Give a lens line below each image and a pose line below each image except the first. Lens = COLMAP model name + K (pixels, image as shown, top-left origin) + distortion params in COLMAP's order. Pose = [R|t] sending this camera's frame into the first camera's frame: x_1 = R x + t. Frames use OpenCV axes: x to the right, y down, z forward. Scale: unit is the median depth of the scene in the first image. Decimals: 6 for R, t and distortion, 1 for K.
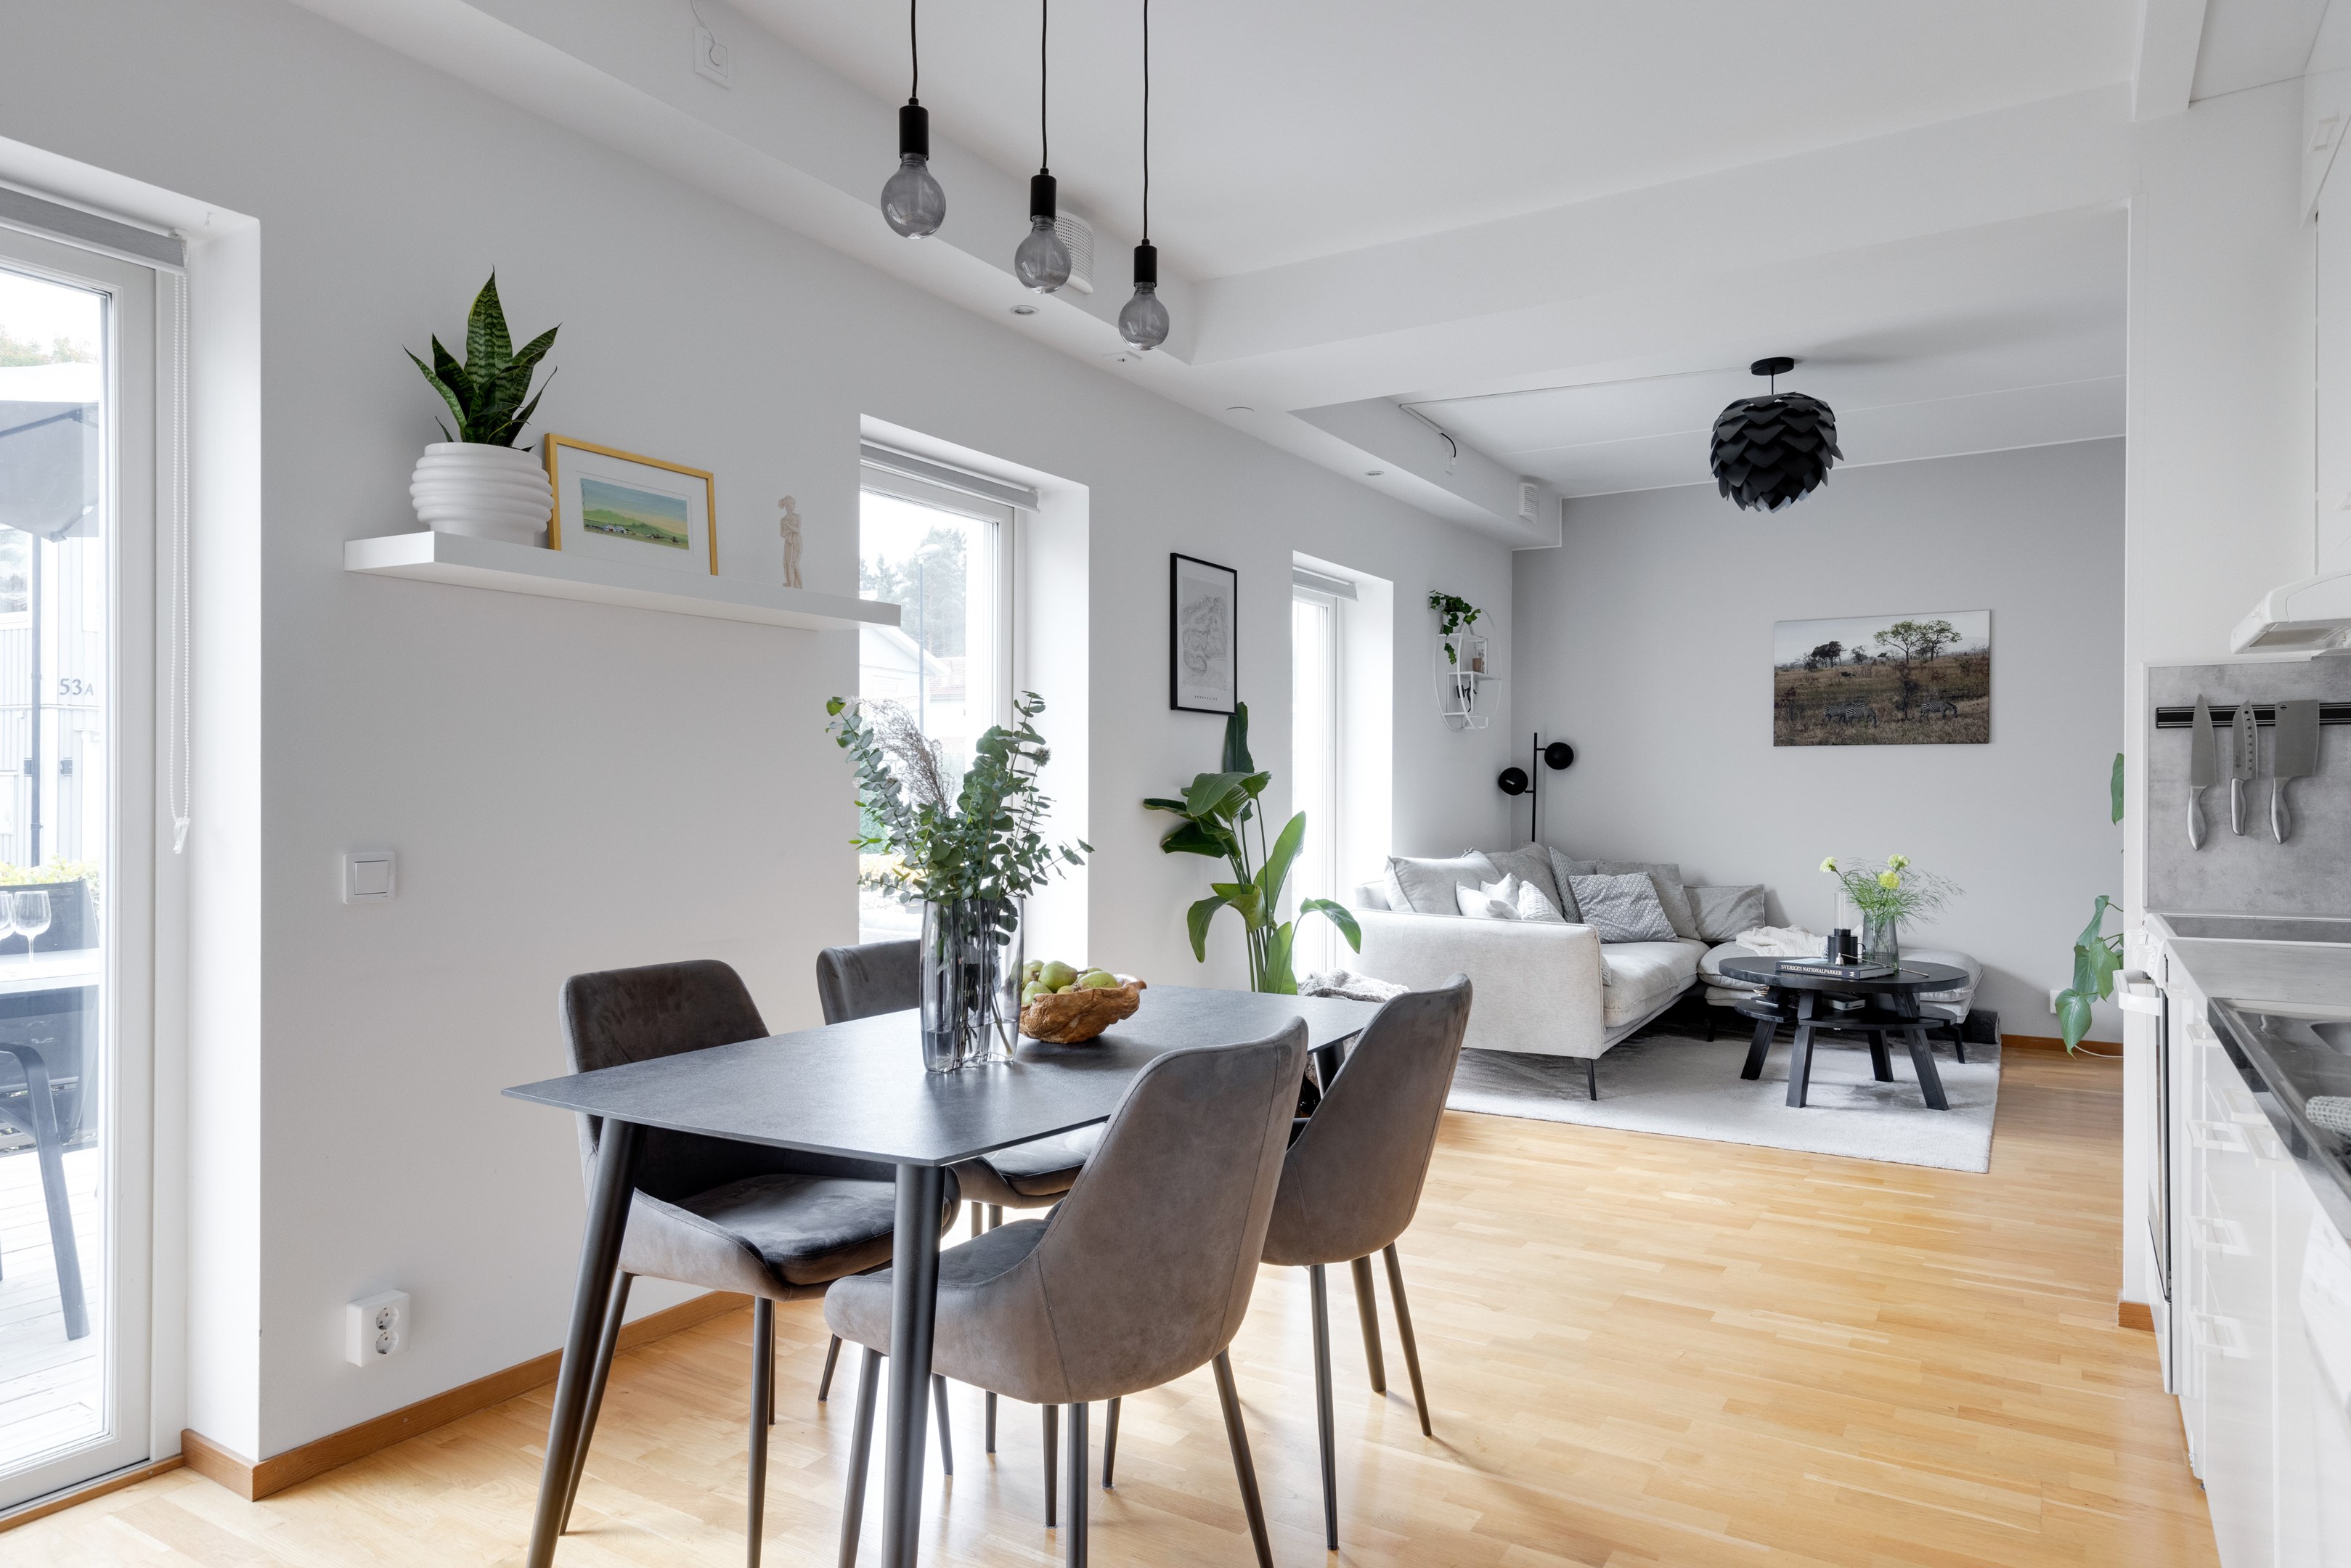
lens RADIAL K [[1456.2, 0, 1193.5], [0, 1456.2, 824.4], [0, 0, 1]] dist [0.028059, 0.000267]
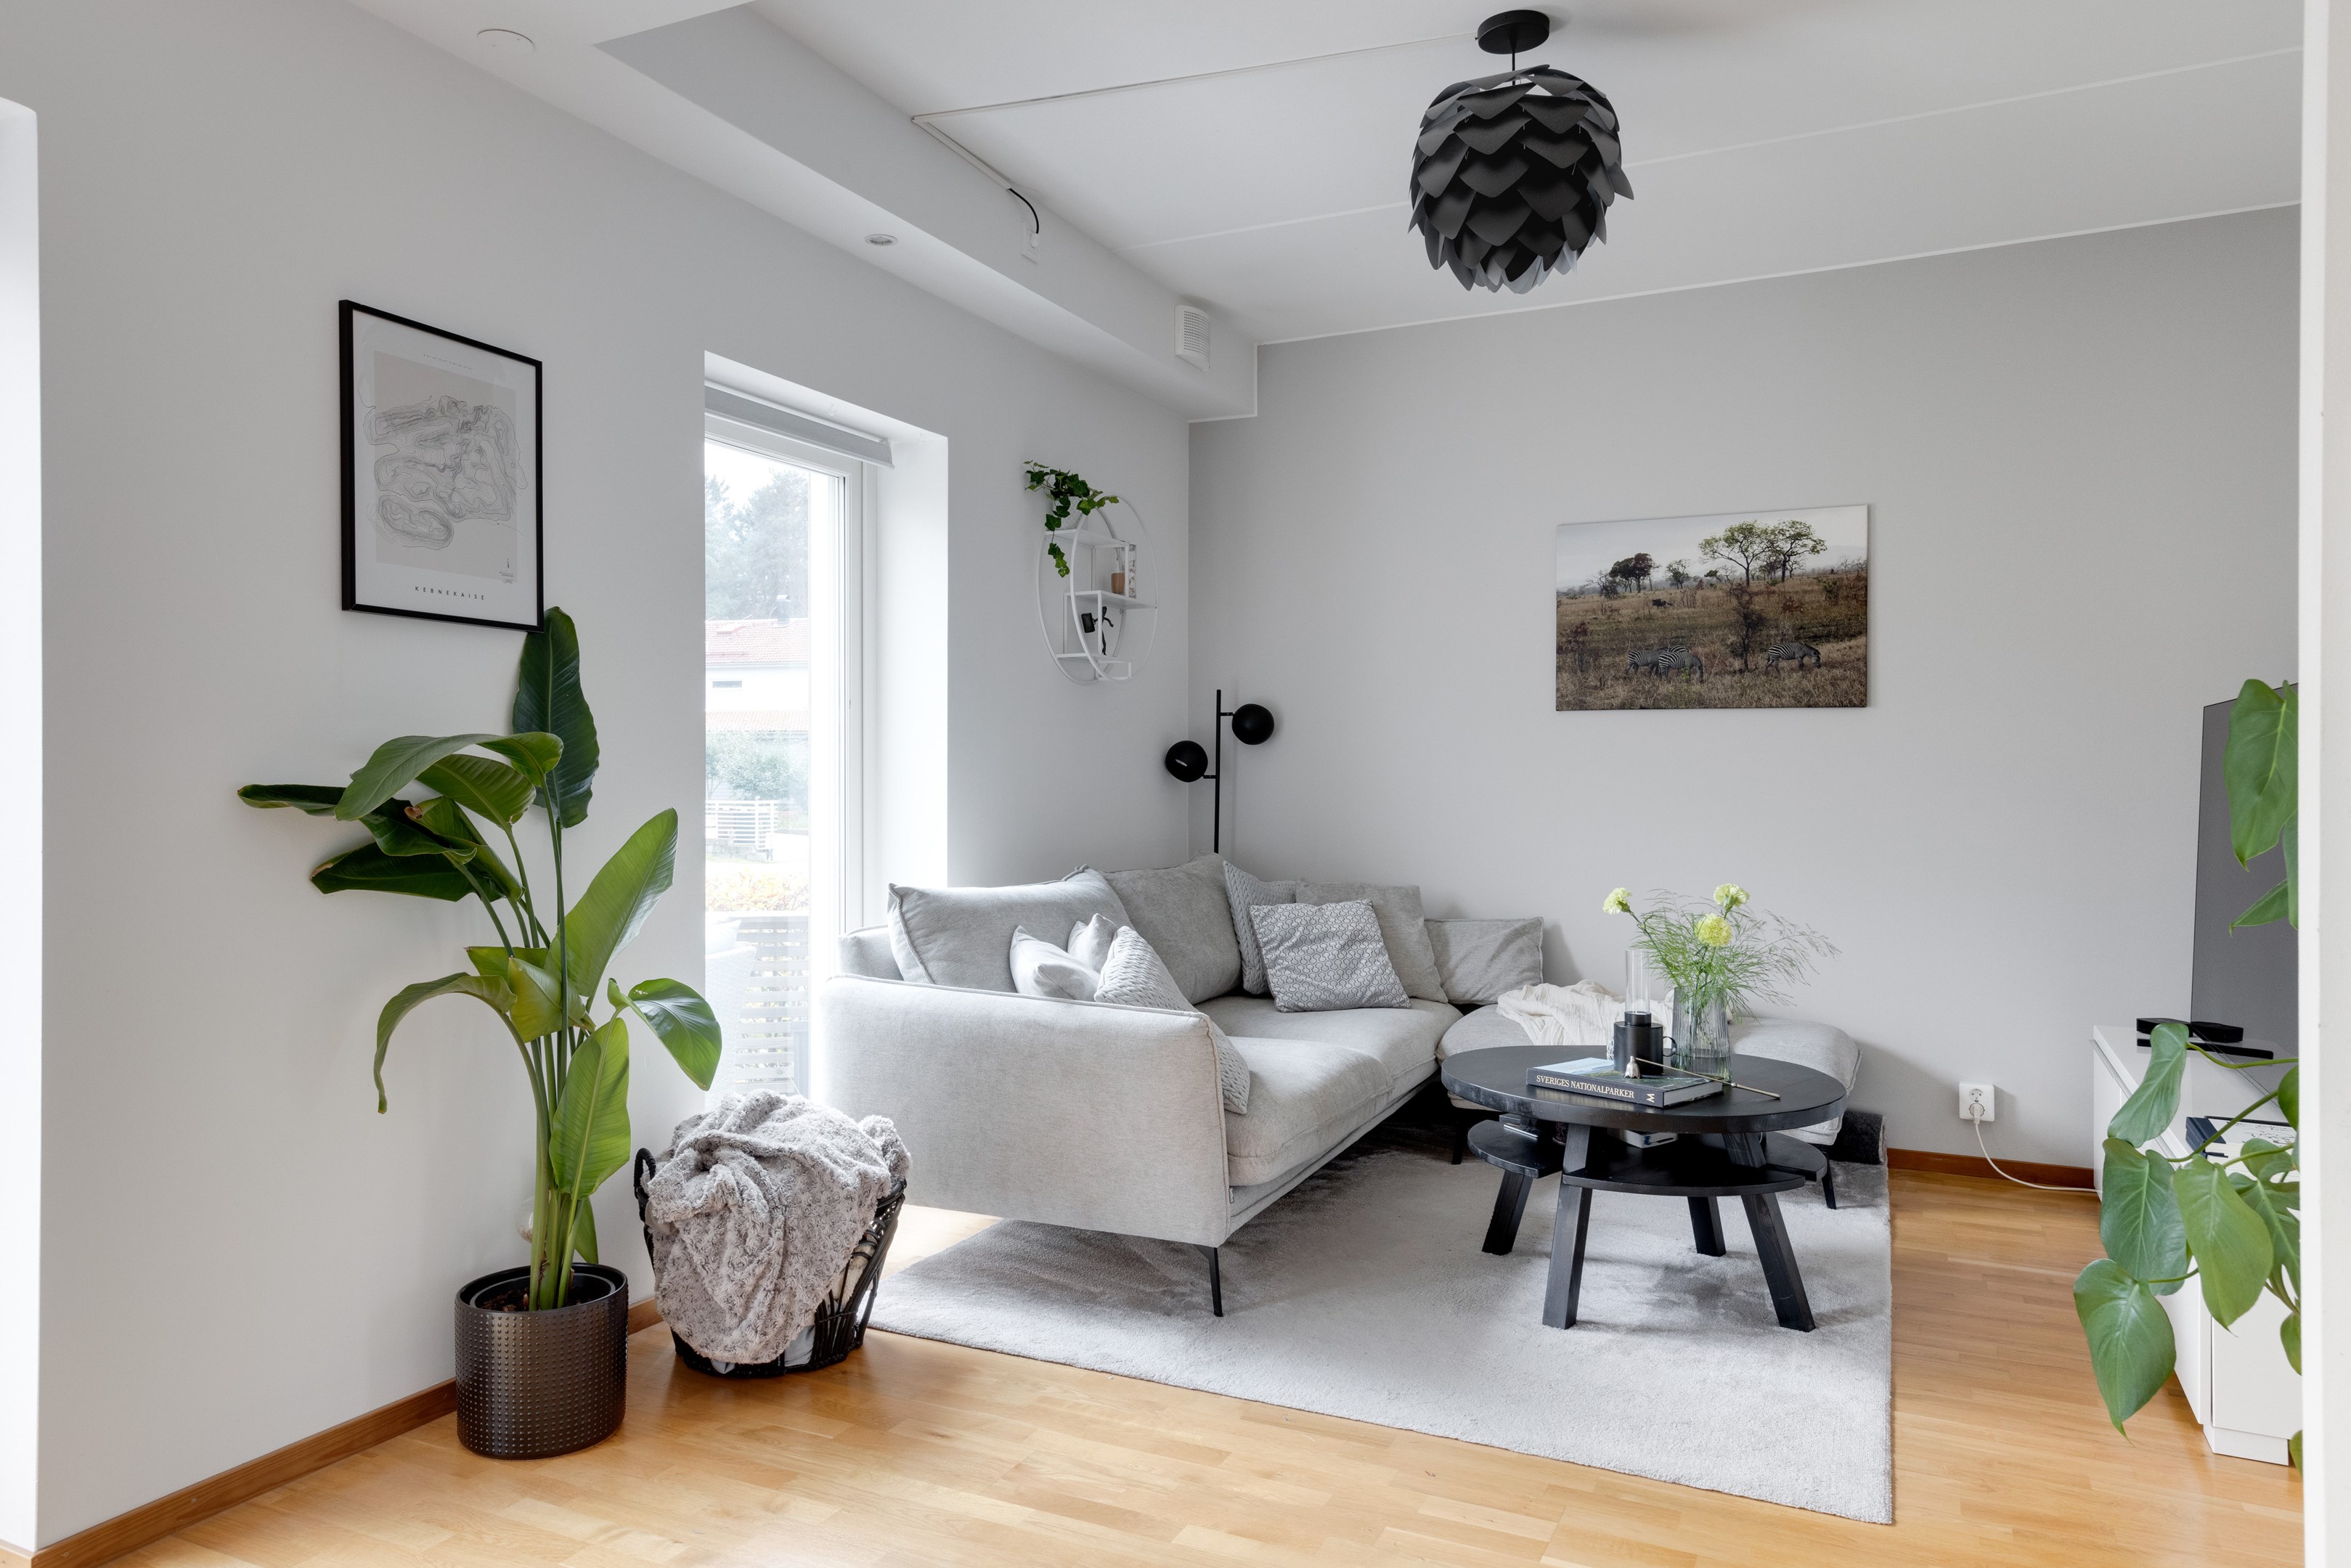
lens RADIAL K [[1574.9, 0, 1121.5], [0, 1574.9, 792.1], [0, 0, 1]] dist [0.024631, 0.001190]
pose [[0.997566, 0.004182, 0.069606, 0.189941], [-0.003281, 0.999909, -0.013052, -0.007952], [-0.069654, 0.012792, 0.997489, 0.377144]]
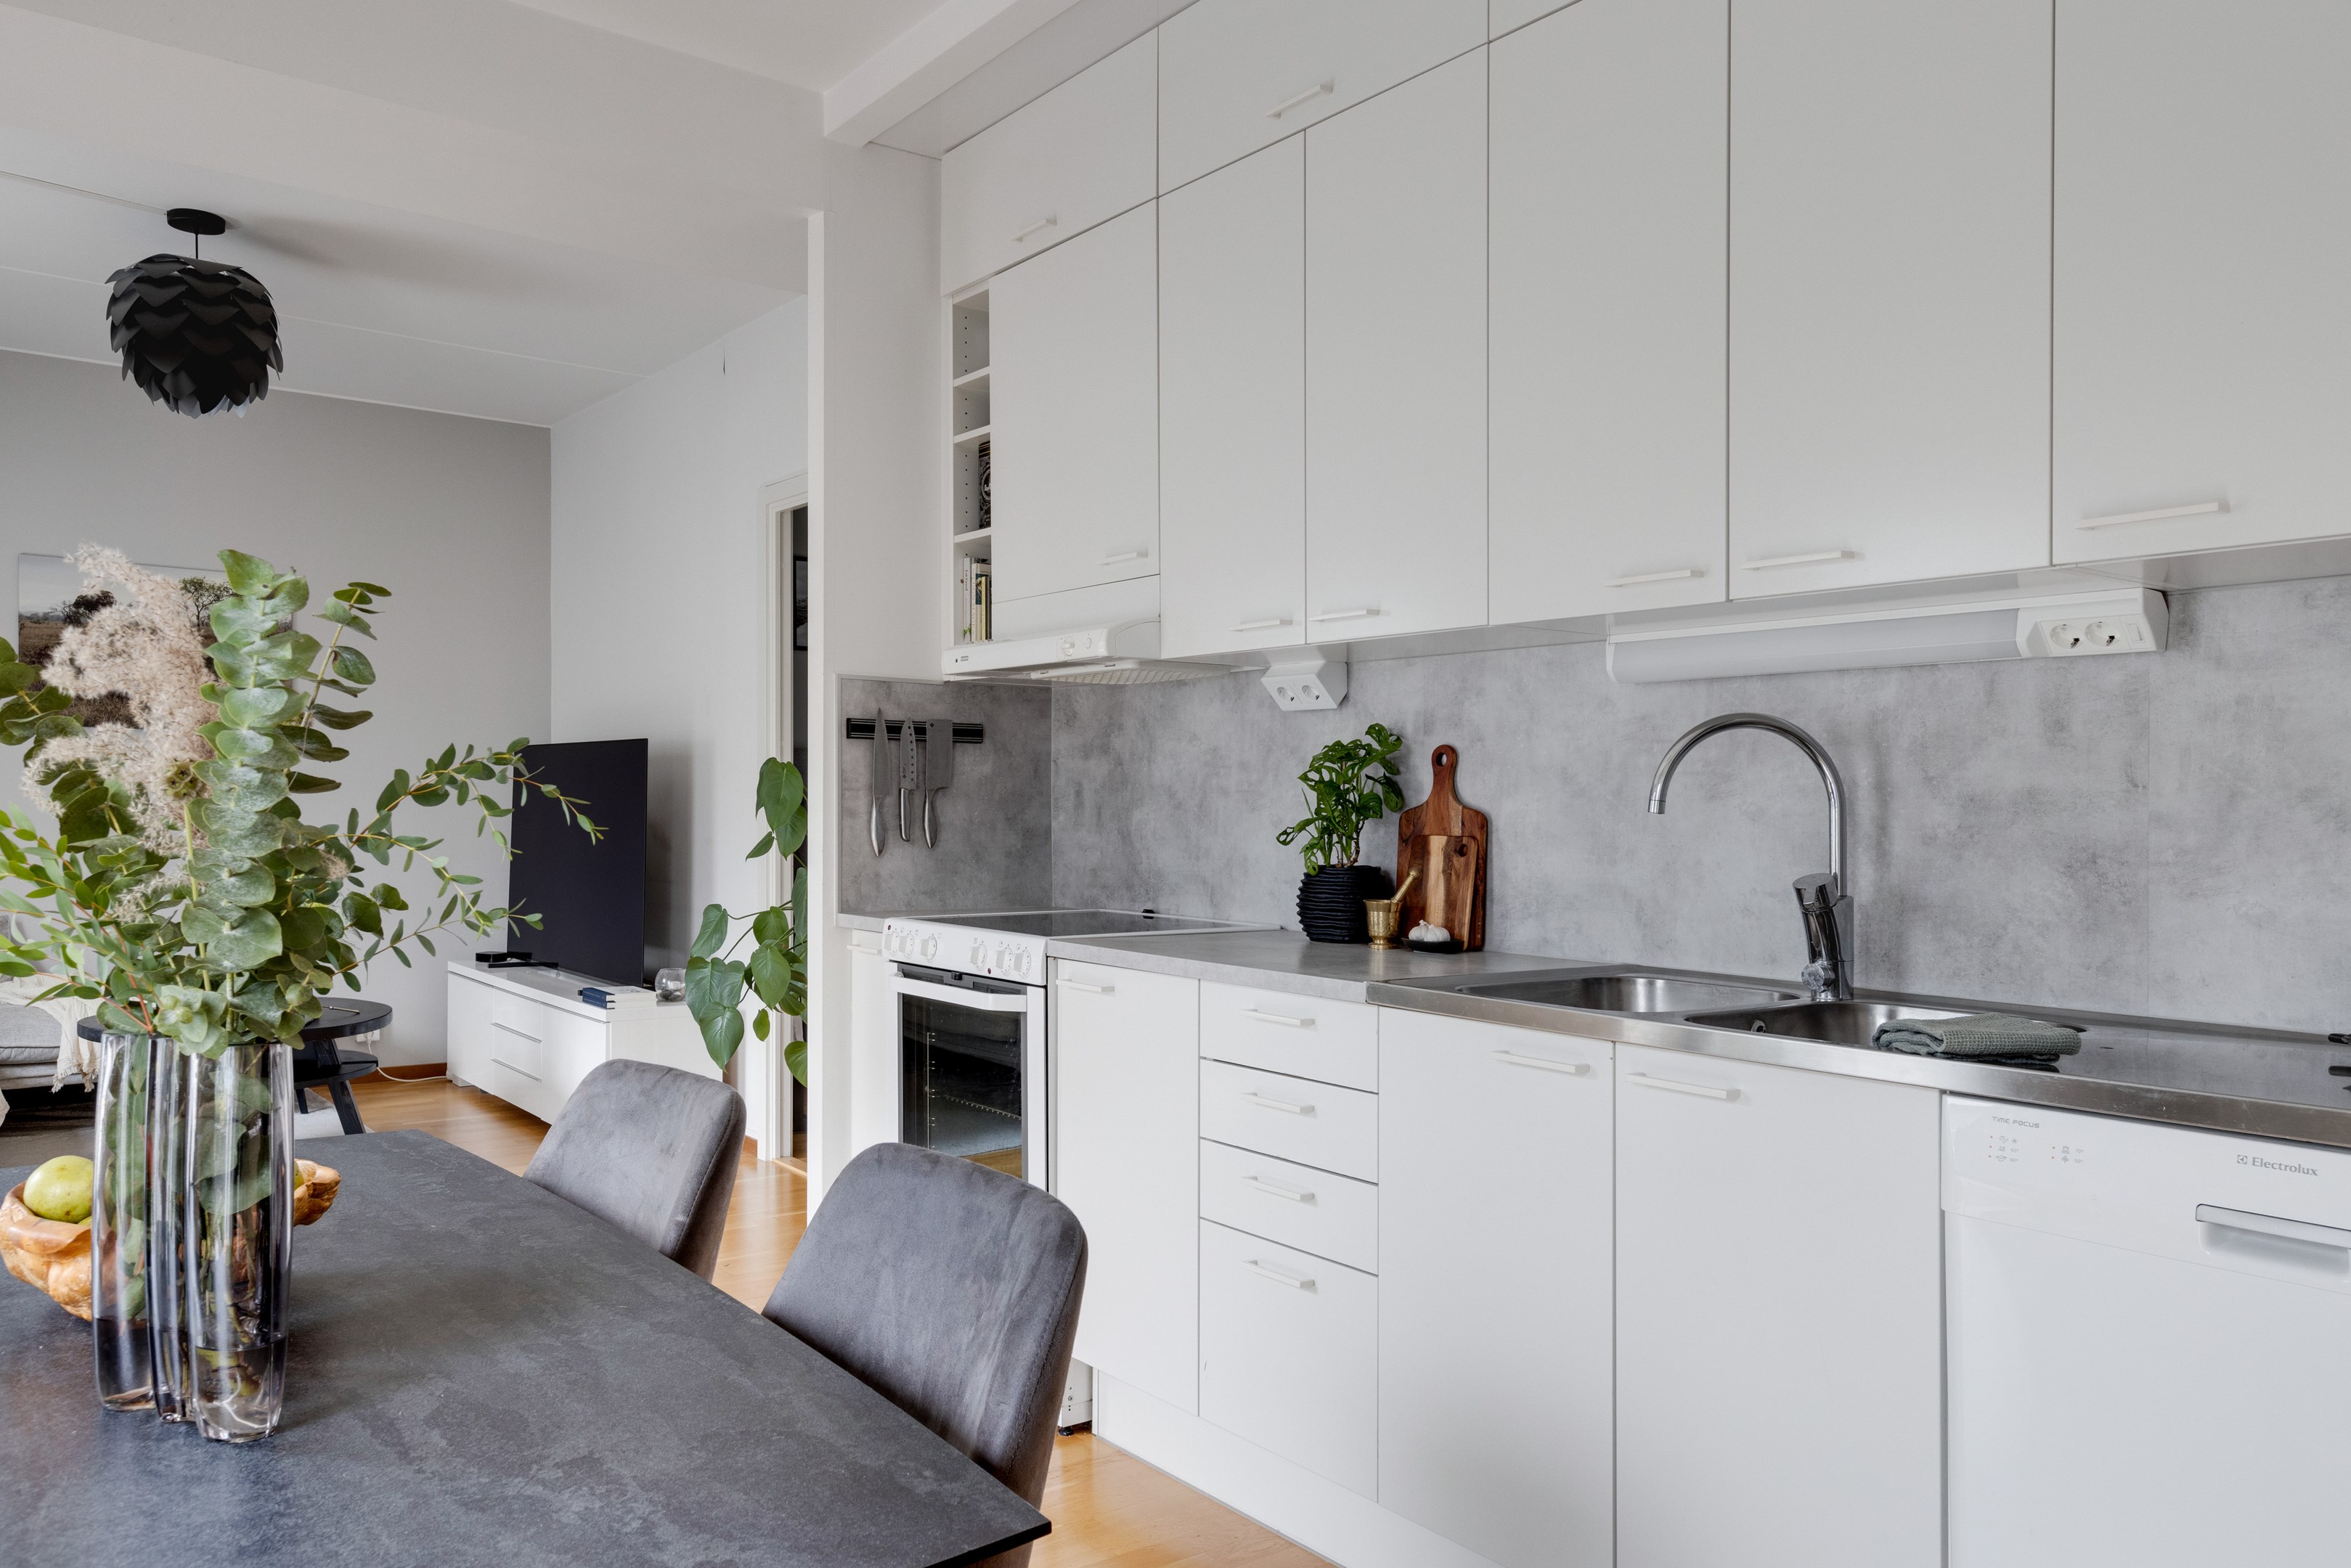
lens RADIAL K [[1624.8, 0, 1174.7], [0, 1624.8, 802.5], [0, 0, 1]] dist [-0.003529, -0.003706]
pose [[0.354521, 0.007175, 0.935021, -0.189766], [0.005063, 0.999941, -0.009592, -0.004919], [-0.935034, 0.008135, 0.354463, 0.227197]]
